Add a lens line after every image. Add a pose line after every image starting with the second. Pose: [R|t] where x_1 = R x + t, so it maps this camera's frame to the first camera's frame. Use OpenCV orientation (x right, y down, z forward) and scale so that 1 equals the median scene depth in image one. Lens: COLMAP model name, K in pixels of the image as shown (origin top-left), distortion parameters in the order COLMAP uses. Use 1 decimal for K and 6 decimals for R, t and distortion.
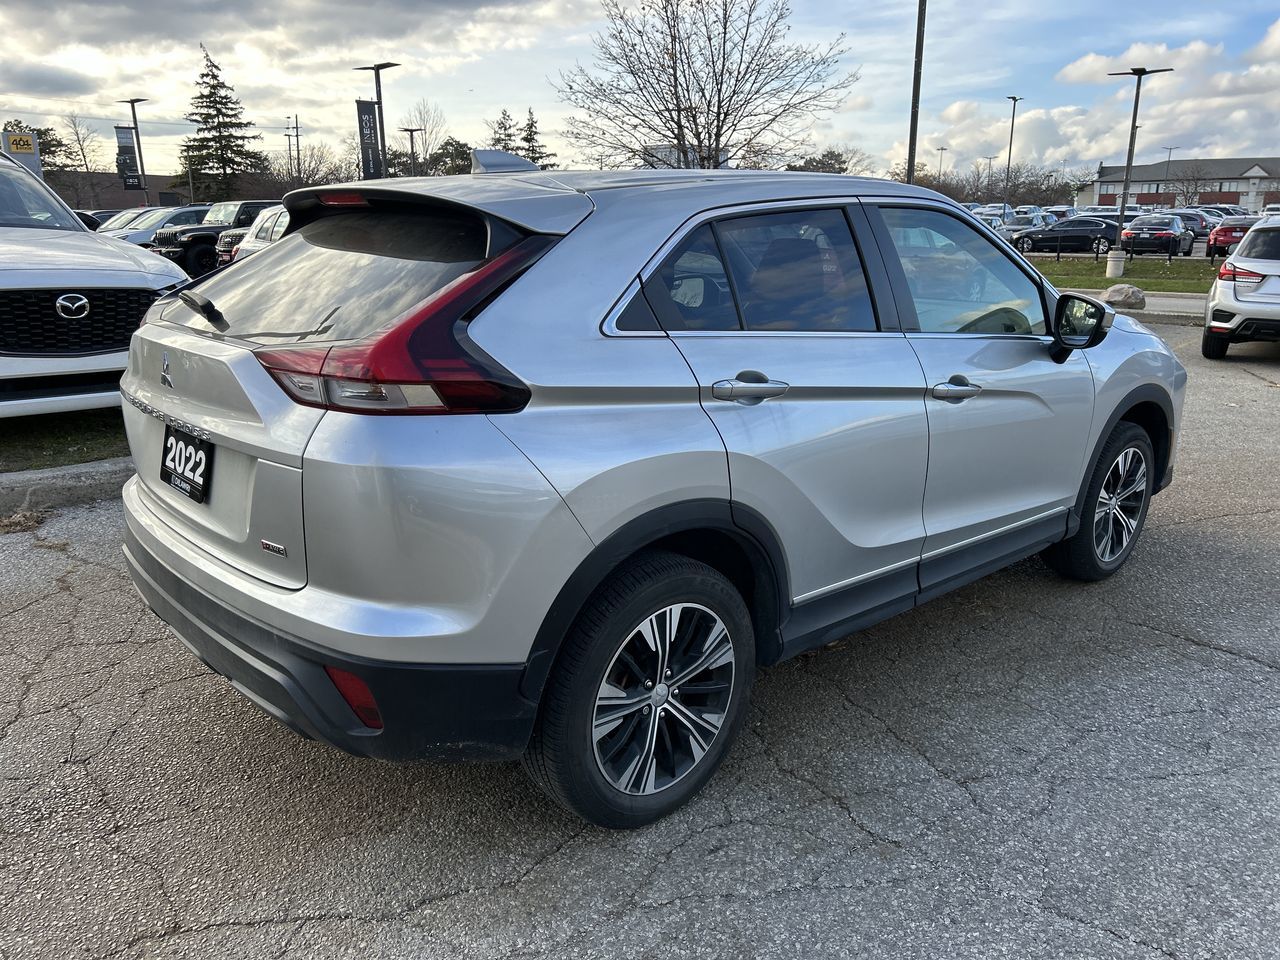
lens RADIAL K [[953.6, 0, 637.2], [0, 953.6, 487.1], [0, 0, 1]] dist [0.059412, -0.062253]
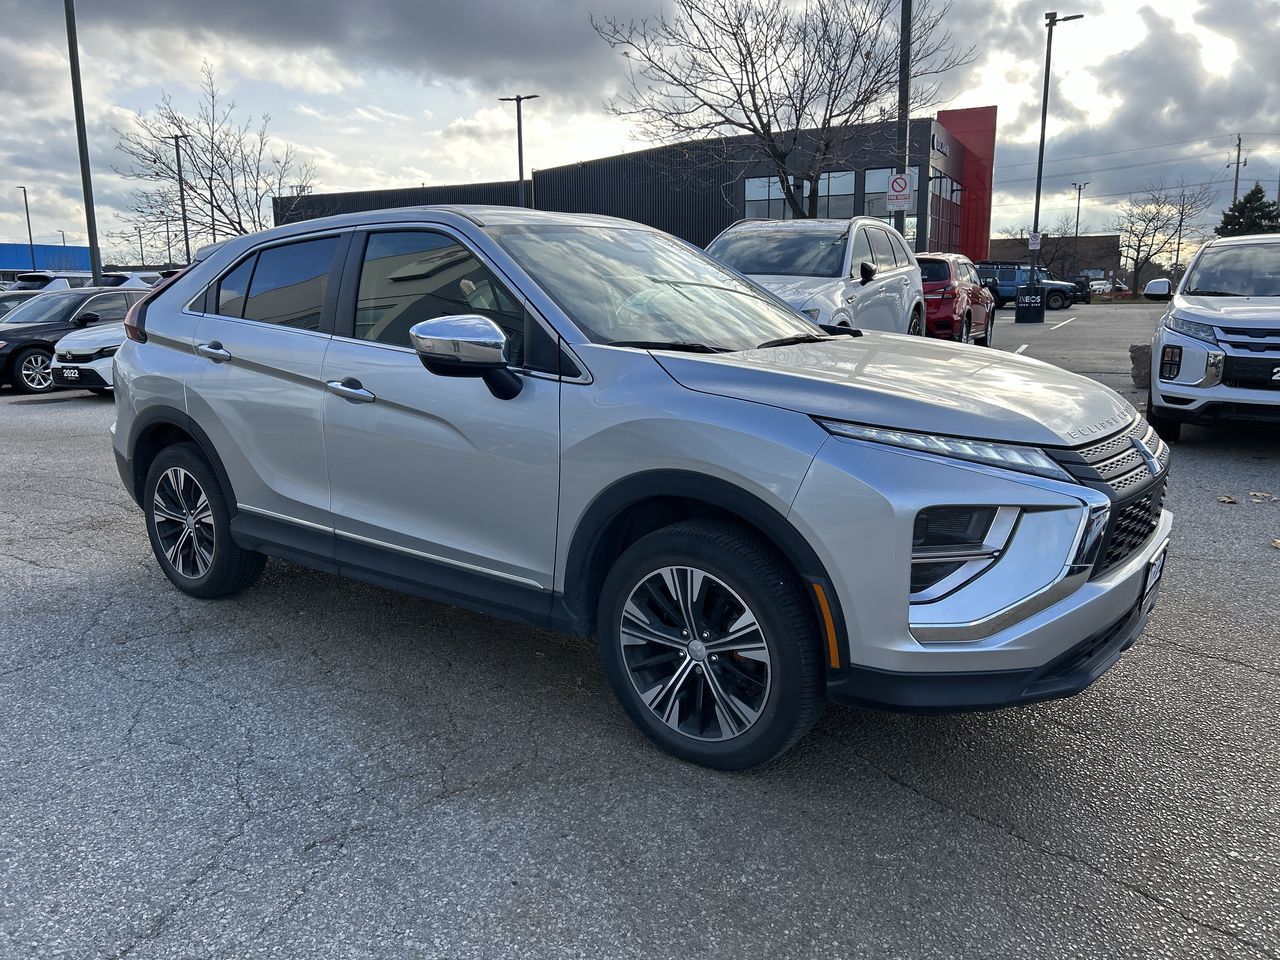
lens RADIAL K [[953.6, 0, 637.3], [0, 953.6, 473.1], [0, 0, 1]] dist [0.059412, -0.062253]
pose [[0.201850, 0.180911, -0.962563, 1.609644], [-0.246284, 0.960589, 0.128894, -0.254158], [0.947946, 0.211046, 0.238450, 1.157284]]
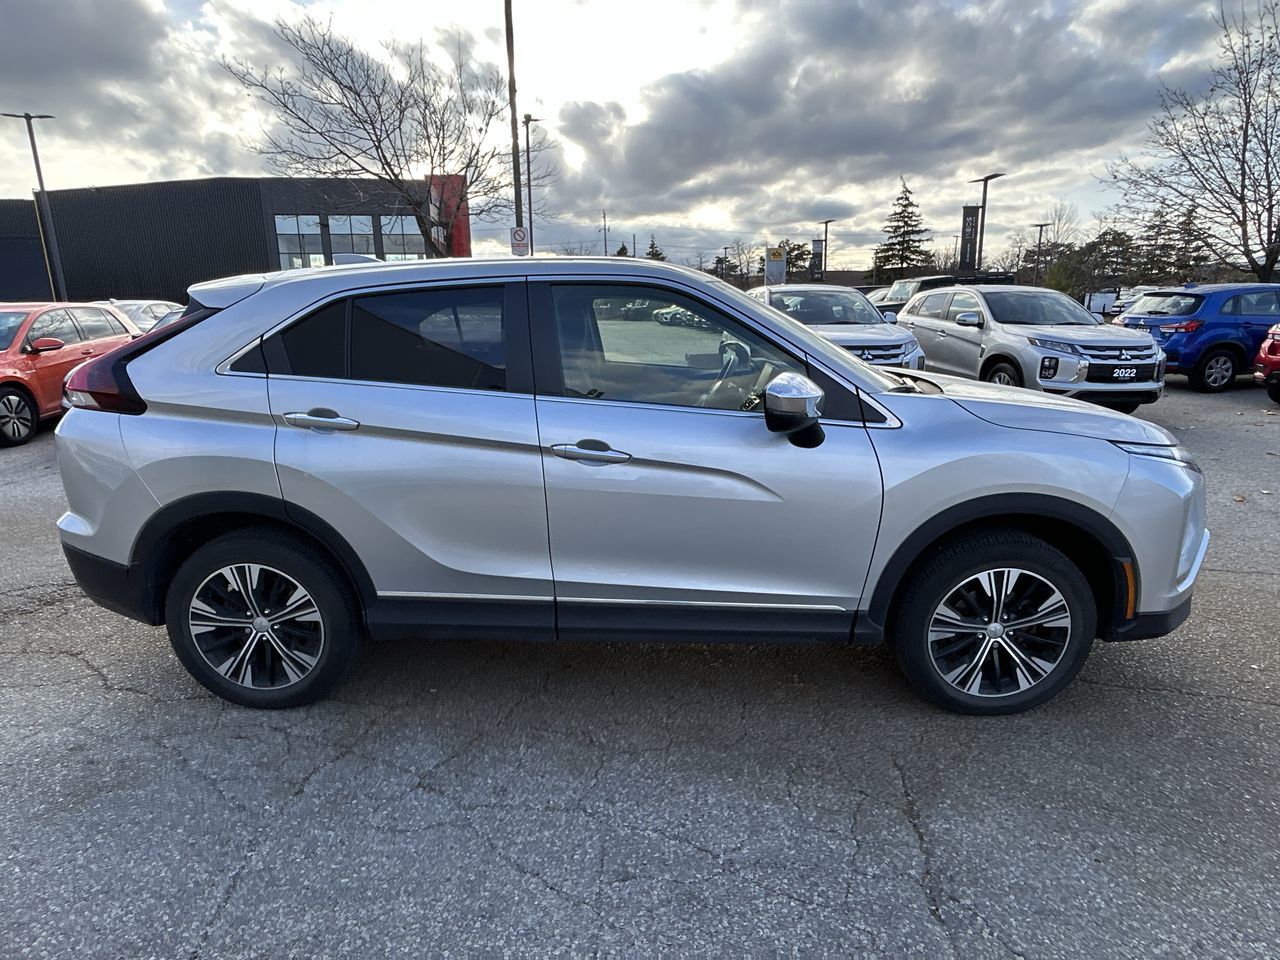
lens RADIAL K [[709.8, 0, 645.3], [0, 709.8, 487.1], [0, 0, 1]] dist [-0.004580, 0.001375]
pose [[0.728969, 0.164677, -0.664444, 0.978175], [-0.173110, 0.983431, 0.053814, -0.126428], [0.662297, 0.075793, 0.745398, 0.494340]]
